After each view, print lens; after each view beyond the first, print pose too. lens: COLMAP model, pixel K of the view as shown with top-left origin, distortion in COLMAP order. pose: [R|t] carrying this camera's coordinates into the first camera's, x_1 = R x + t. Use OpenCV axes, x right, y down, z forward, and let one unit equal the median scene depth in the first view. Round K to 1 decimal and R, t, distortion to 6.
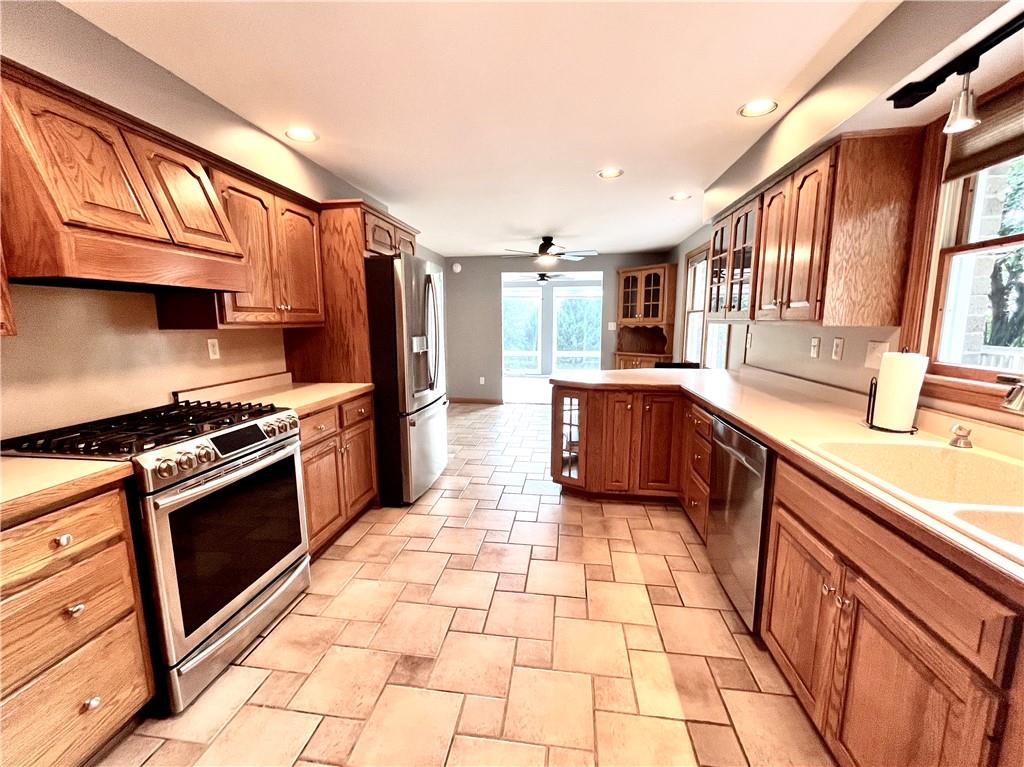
lens RADIAL K [[421.0, 0, 513.4], [0, 421.0, 385.3], [0, 0, 1]] dist [0.006405, -0.001551]
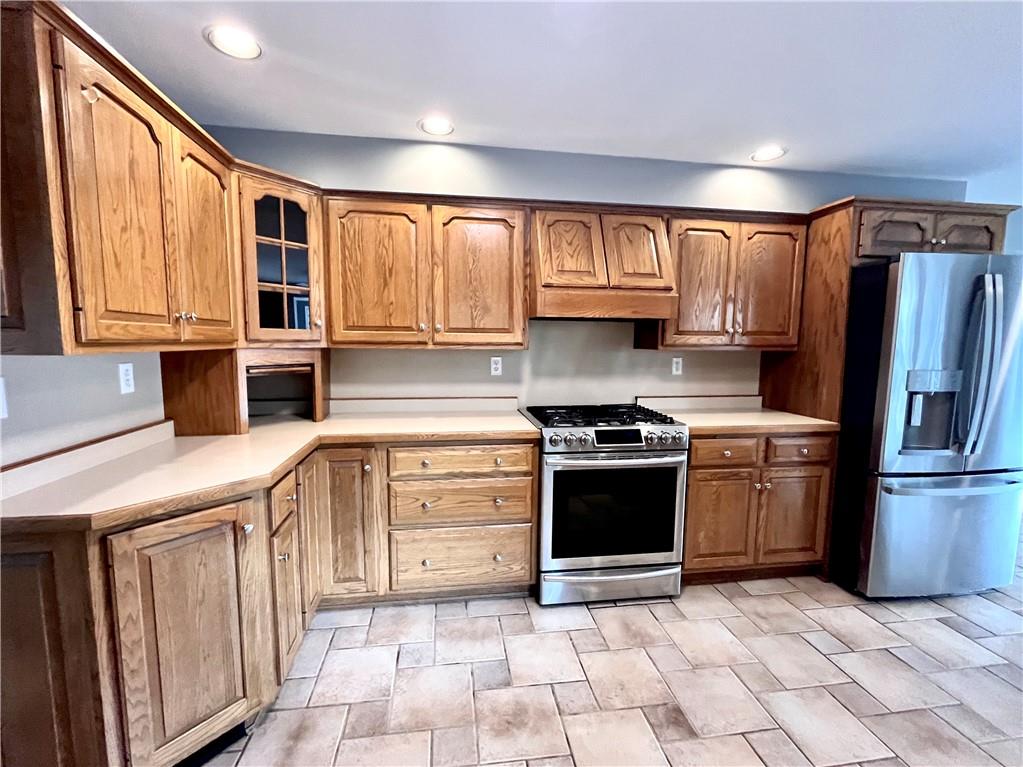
lens RADIAL K [[443.8, 0, 514.6], [0, 443.8, 384.5], [0, 0, 1]] dist [0.001128, 0.000368]
pose [[0.300957, 0.104790, -0.947863, 0.343515], [-0.155977, 0.985968, 0.059479, -0.038908], [0.940796, 0.129944, 0.313079, 0.194321]]
